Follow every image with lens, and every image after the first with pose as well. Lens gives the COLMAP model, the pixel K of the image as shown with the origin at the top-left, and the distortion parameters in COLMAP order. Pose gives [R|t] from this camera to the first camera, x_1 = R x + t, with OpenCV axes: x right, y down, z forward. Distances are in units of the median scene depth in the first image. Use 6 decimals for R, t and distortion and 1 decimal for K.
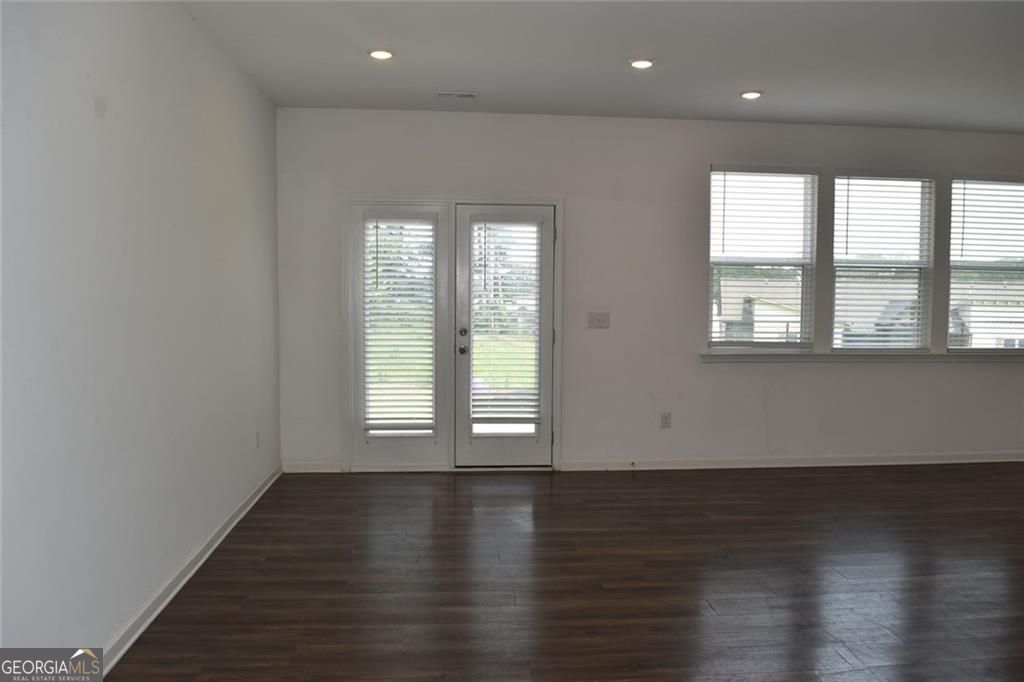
lens RADIAL K [[811.8, 0, 512.0], [0, 811.8, 341.0], [0, 0, 1]] dist [-0.082116, 0.004825]
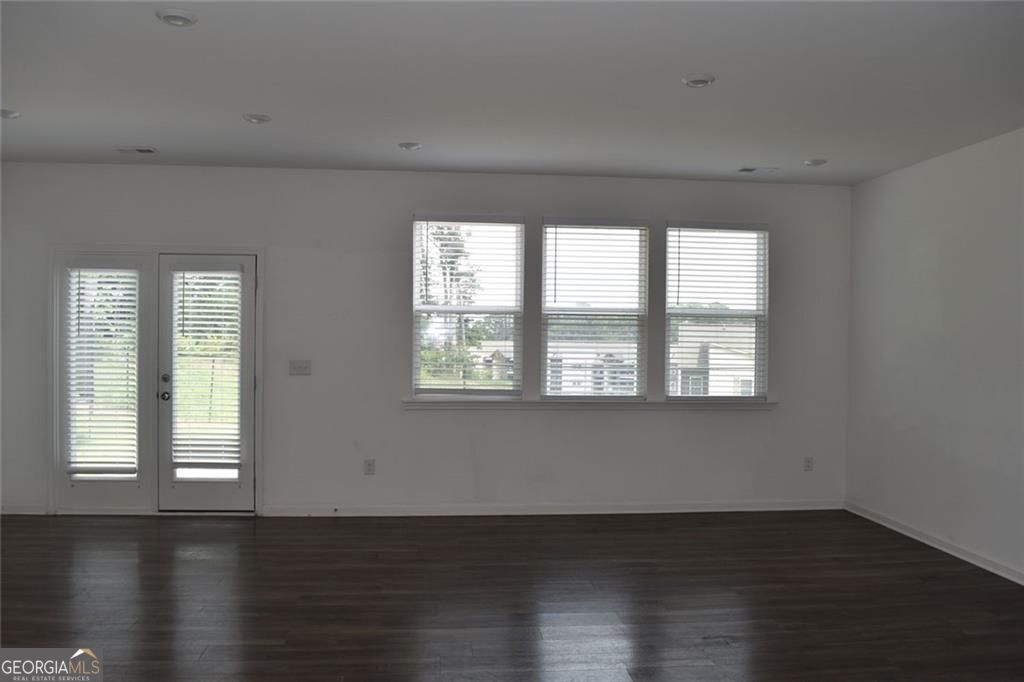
lens RADIAL K [[777.4, 0, 512.0], [0, 777.4, 341.0], [0, 0, 1]] dist [-0.082461, 0.006036]
pose [[0.999918, 0.002845, 0.012468, 0.355181], [-0.002078, 0.998127, -0.061145, 0.000214], [-0.012619, 0.061114, 0.998051, 0.028816]]
